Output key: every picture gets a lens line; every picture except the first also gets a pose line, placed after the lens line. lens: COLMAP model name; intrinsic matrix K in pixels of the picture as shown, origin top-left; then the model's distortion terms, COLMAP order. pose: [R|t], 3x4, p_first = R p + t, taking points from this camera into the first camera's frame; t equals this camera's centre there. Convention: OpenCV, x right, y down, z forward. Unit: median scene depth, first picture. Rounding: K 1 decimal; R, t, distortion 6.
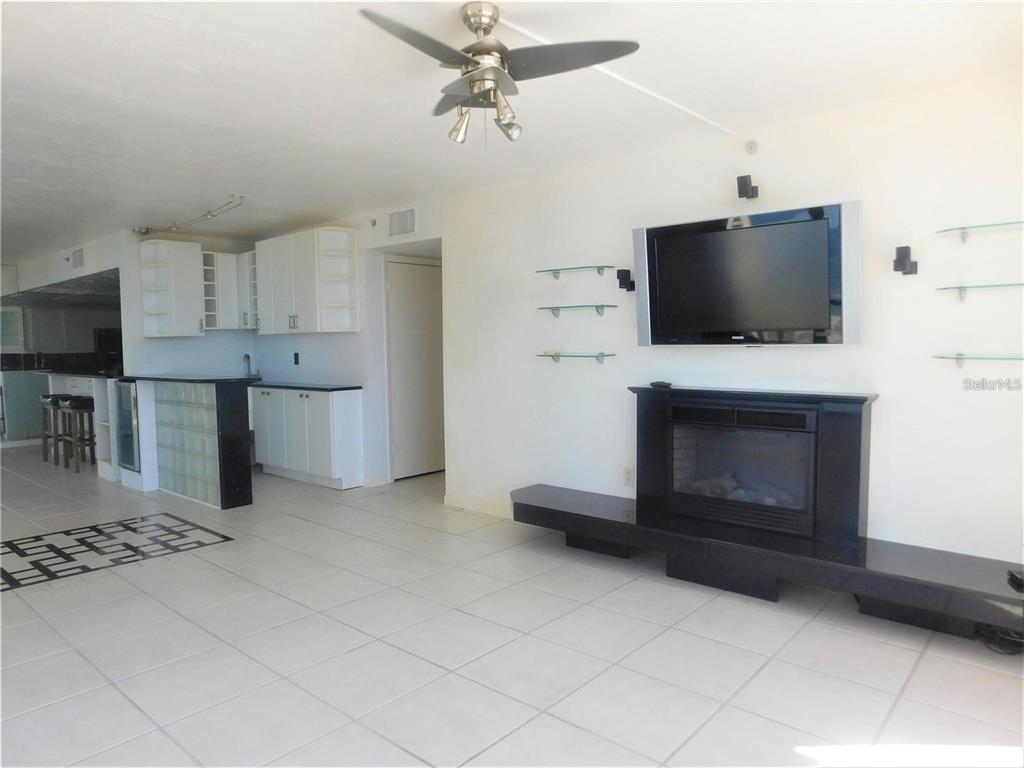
lens RADIAL K [[678.4, 0, 508.1], [0, 678.4, 379.6], [0, 0, 1]] dist [-0.025577, 0.002377]
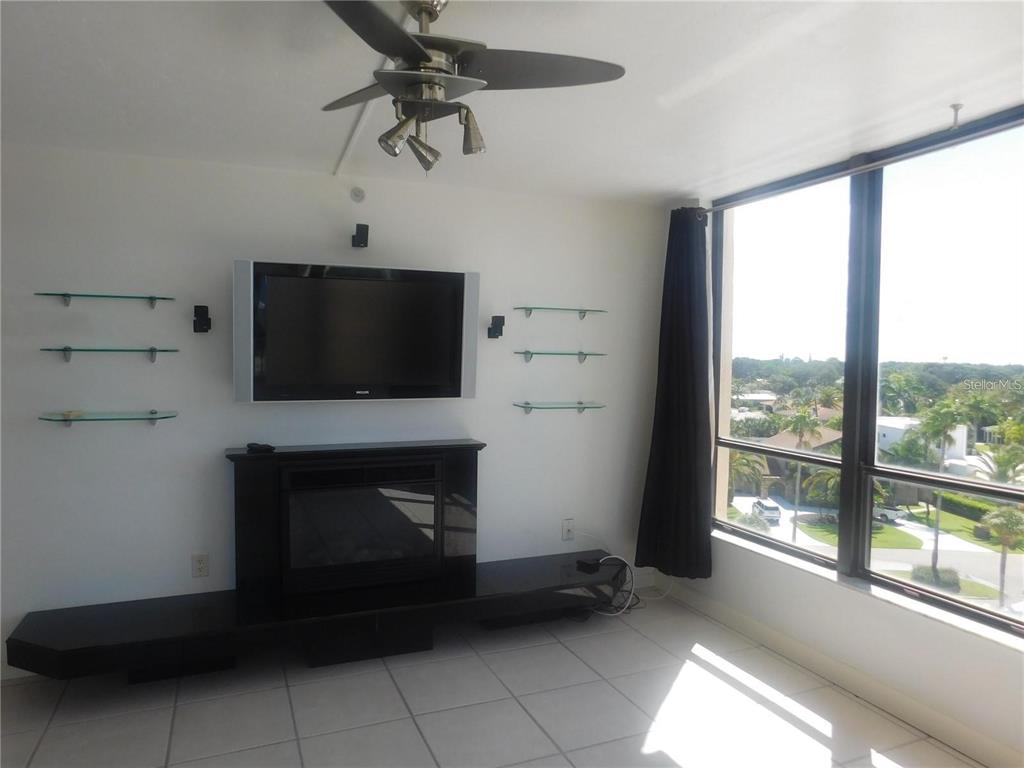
lens RADIAL K [[687.1, 0, 512.0], [0, 687.1, 384.0], [0, 0, 1]] dist [-0.054039, -0.001948]
pose [[0.431161, -0.023803, 0.901961, -0.395113], [0.041315, 0.999124, 0.006617, -0.063880], [-0.901329, 0.034411, 0.431767, 0.348062]]
